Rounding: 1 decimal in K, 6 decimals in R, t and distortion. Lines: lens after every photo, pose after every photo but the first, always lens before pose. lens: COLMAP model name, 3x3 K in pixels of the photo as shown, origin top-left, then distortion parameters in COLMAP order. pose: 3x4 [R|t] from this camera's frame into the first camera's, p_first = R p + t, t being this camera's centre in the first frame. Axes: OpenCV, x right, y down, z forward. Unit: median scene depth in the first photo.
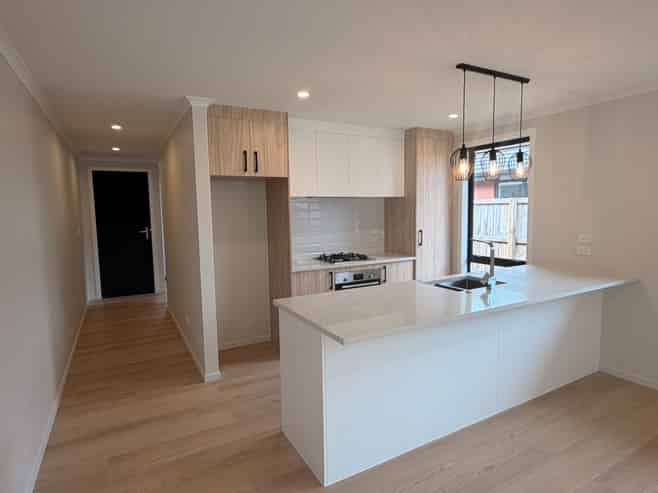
lens RADIAL K [[375.9, 0, 329.0], [0, 375.9, 246.5], [0, 0, 1]] dist [-0.001331, -0.000272]
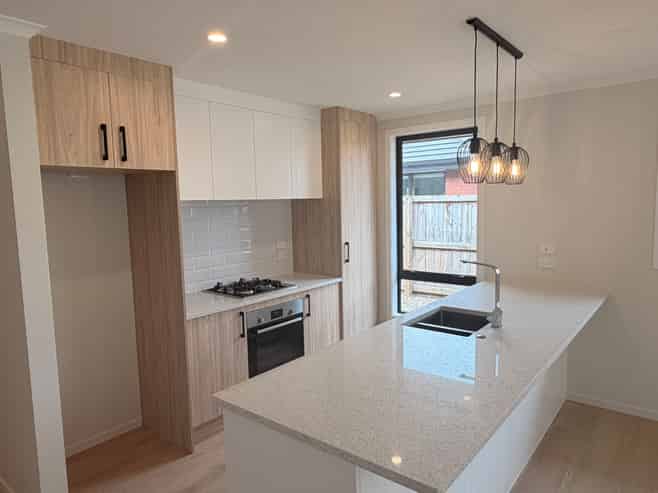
lens RADIAL K [[444.8, 0, 329.0], [0, 444.8, 246.5], [0, 0, 1]] dist [0.002143, -0.002015]
pose [[0.927828, -0.042857, 0.370538, -0.139881], [0.044481, 0.999002, 0.004165, -0.045914], [-0.370346, 0.012617, 0.928808, 0.201940]]
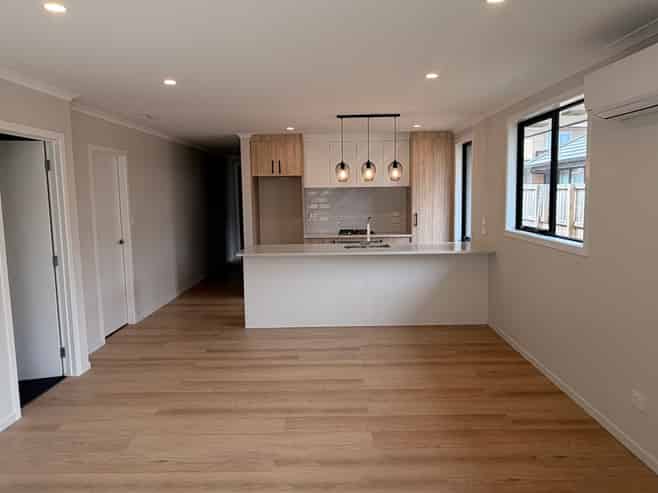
lens RADIAL K [[473.3, 0, 329.0], [0, 473.3, 246.5], [0, 0, 1]] dist [-0.000693, 0.000134]
pose [[0.867217, 0.060840, -0.494200, 0.878402], [-0.048682, 0.998112, 0.037451, 0.024416], [0.495546, -0.008419, 0.868541, -0.568497]]
